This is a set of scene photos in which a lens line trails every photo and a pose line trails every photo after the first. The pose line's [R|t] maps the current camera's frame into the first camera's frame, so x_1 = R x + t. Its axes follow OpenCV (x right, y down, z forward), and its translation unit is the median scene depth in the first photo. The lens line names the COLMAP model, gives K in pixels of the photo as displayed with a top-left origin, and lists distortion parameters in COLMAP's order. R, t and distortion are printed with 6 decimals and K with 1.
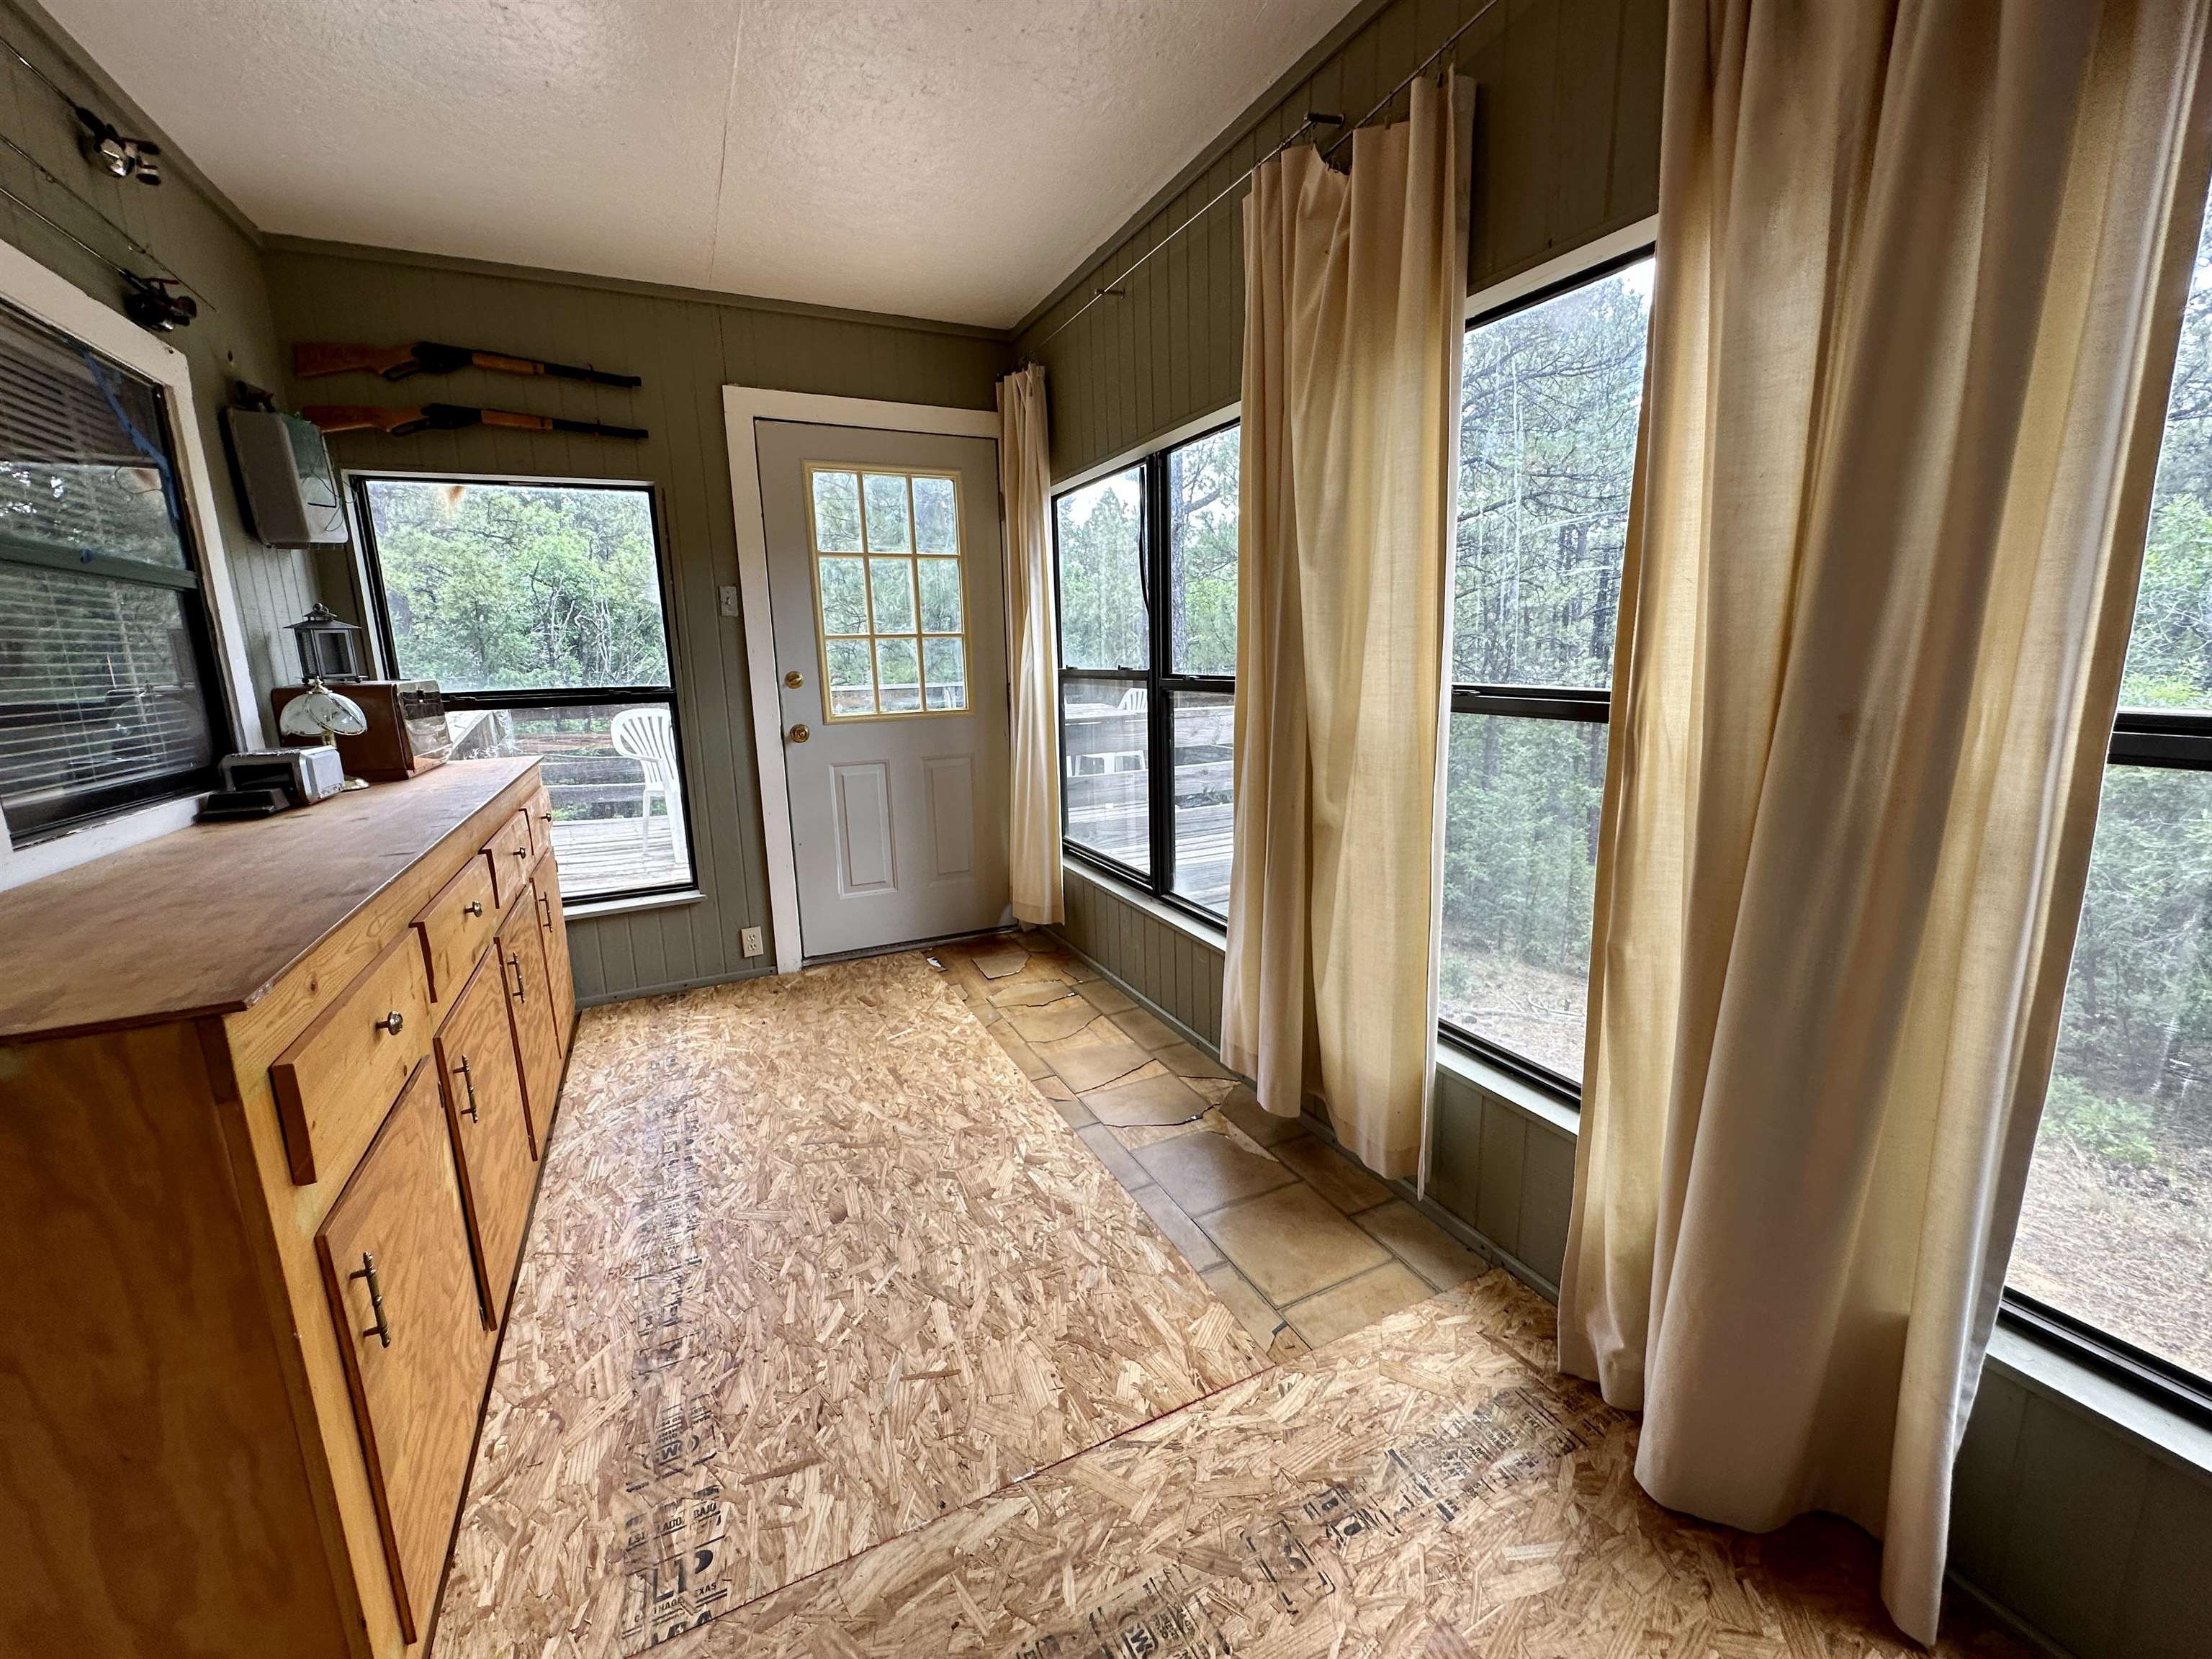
lens RADIAL K [[890.3, 0, 1096.6], [0, 890.3, 824.1], [0, 0, 1]] dist [-0.001526, -0.000097]
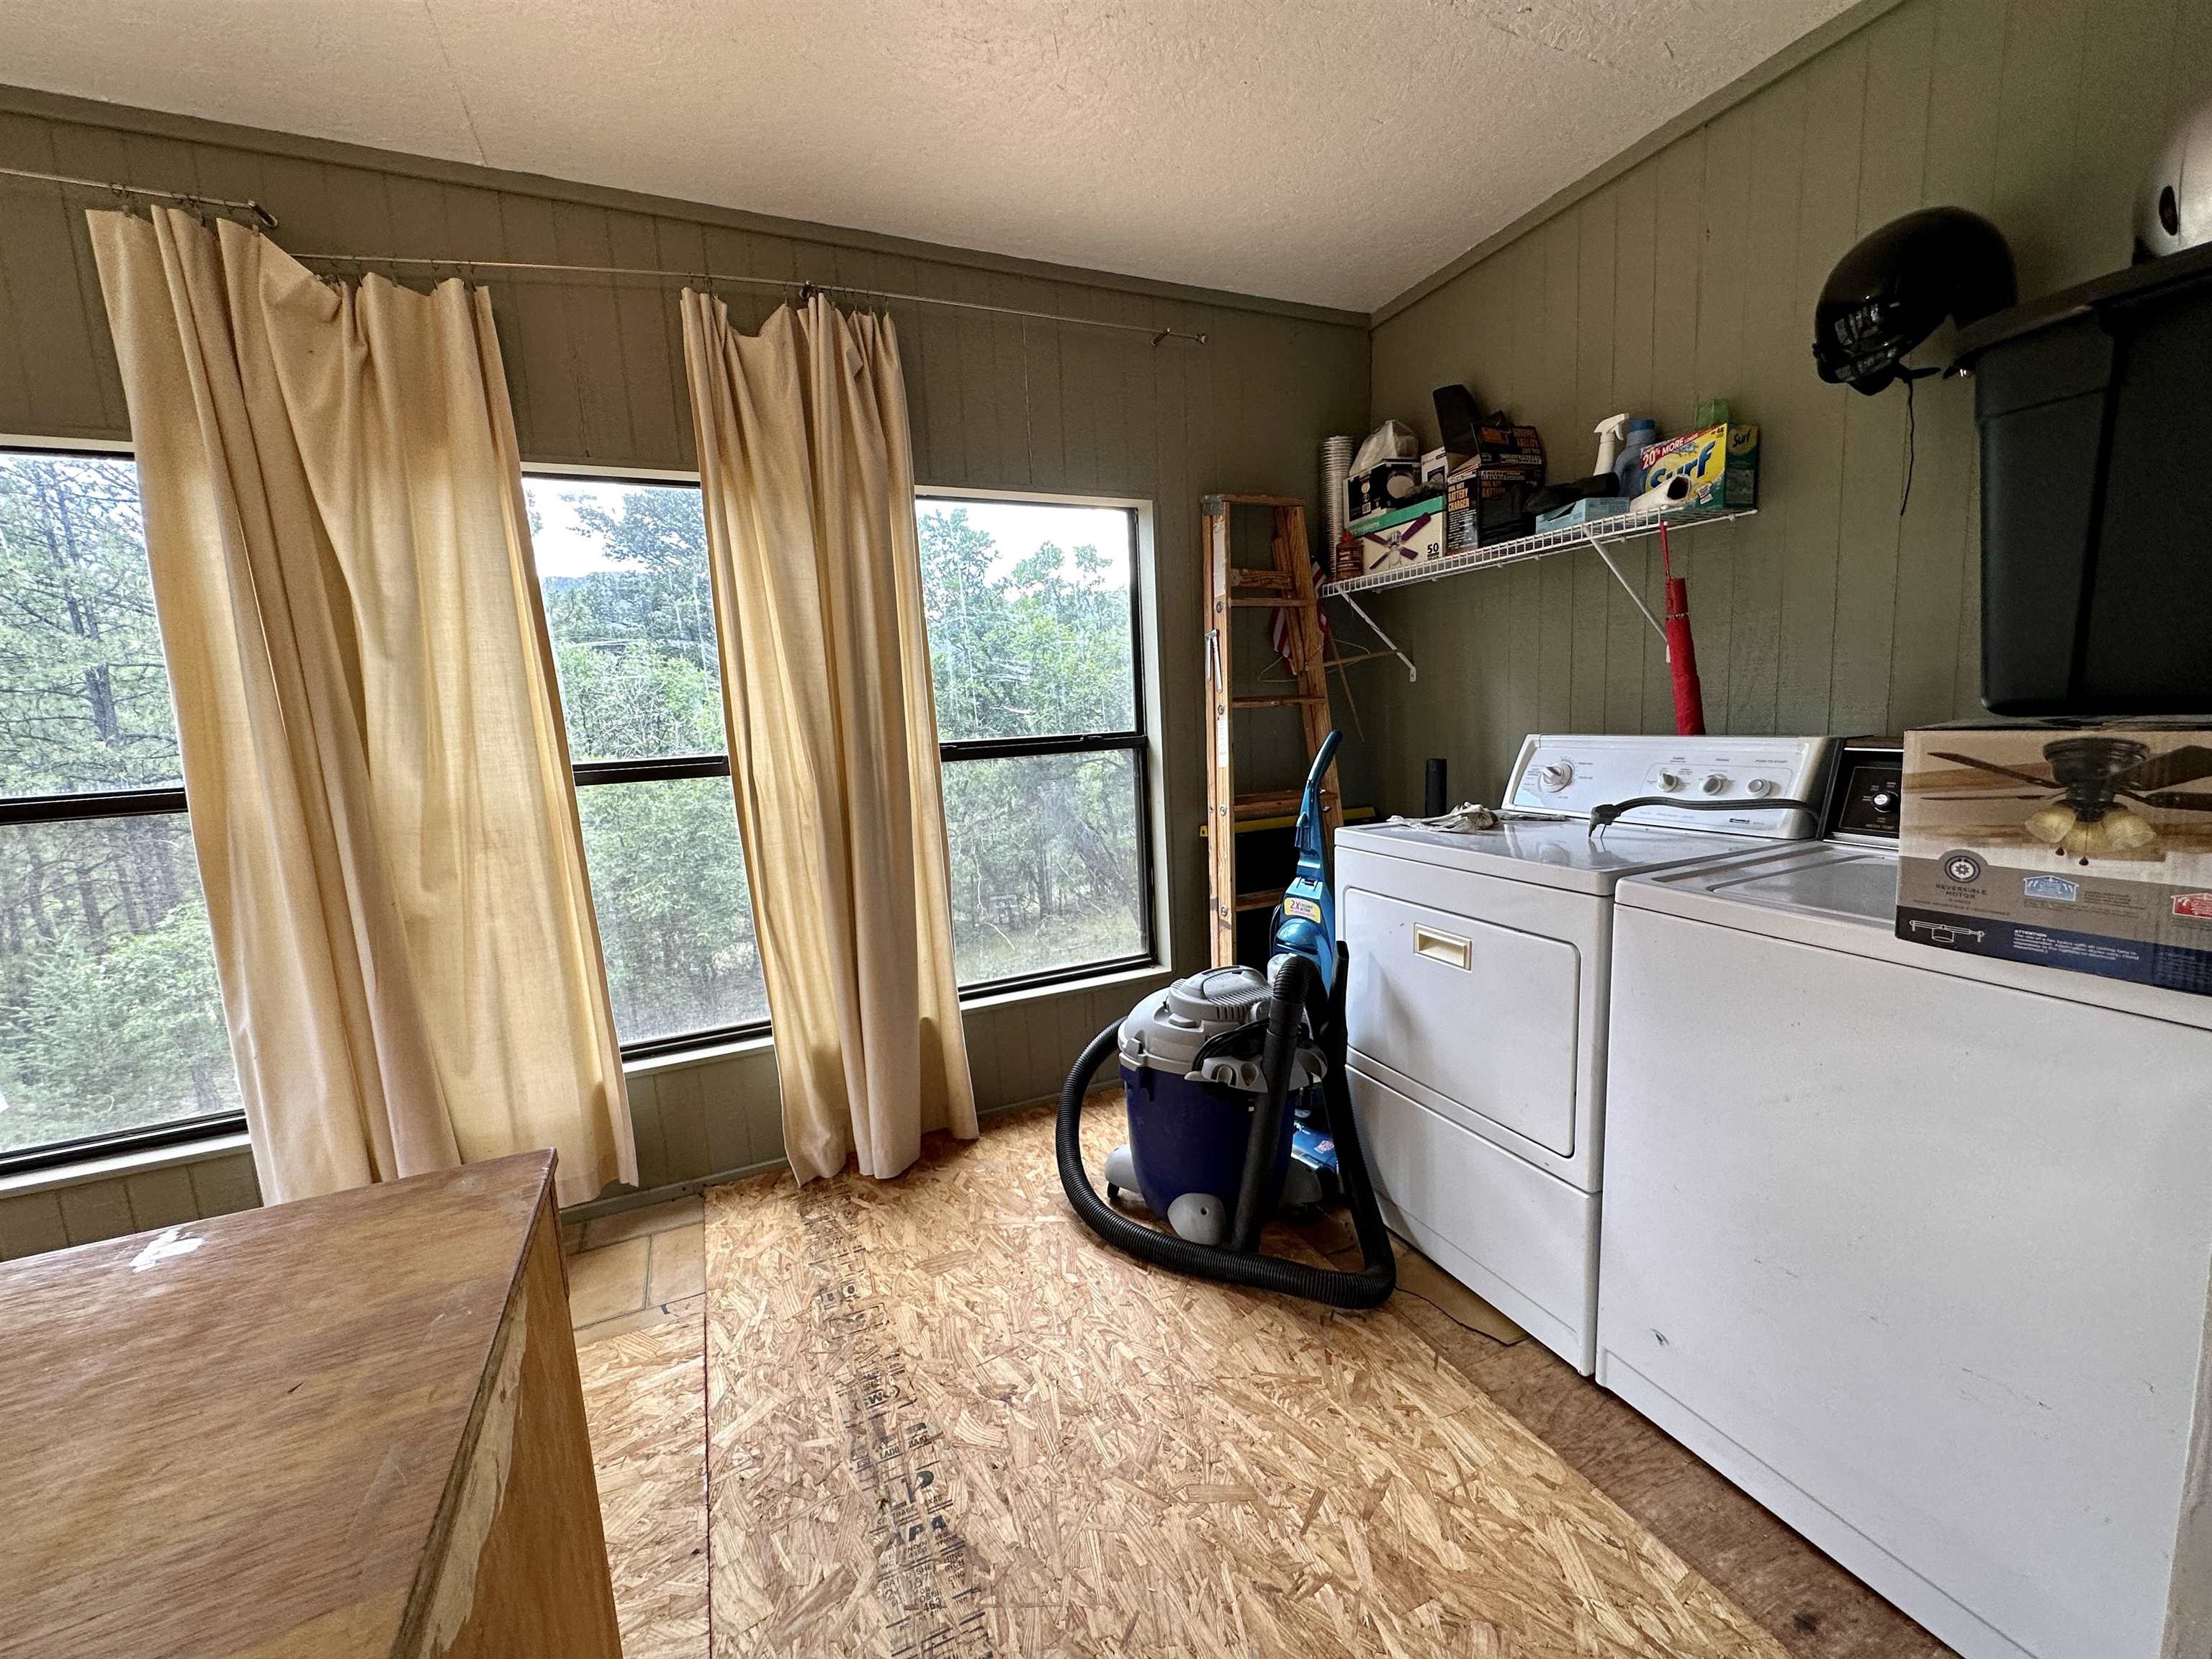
lens RADIAL K [[890.3, 0, 1104.6], [0, 890.3, 833.7], [0, 0, 1]] dist [-0.001526, -0.000097]
pose [[0.018176, -0.121123, 0.992471, -0.989329], [0.240471, 0.964027, 0.113248, -0.030005], [-0.970486, 0.236602, 0.046648, 0.277883]]
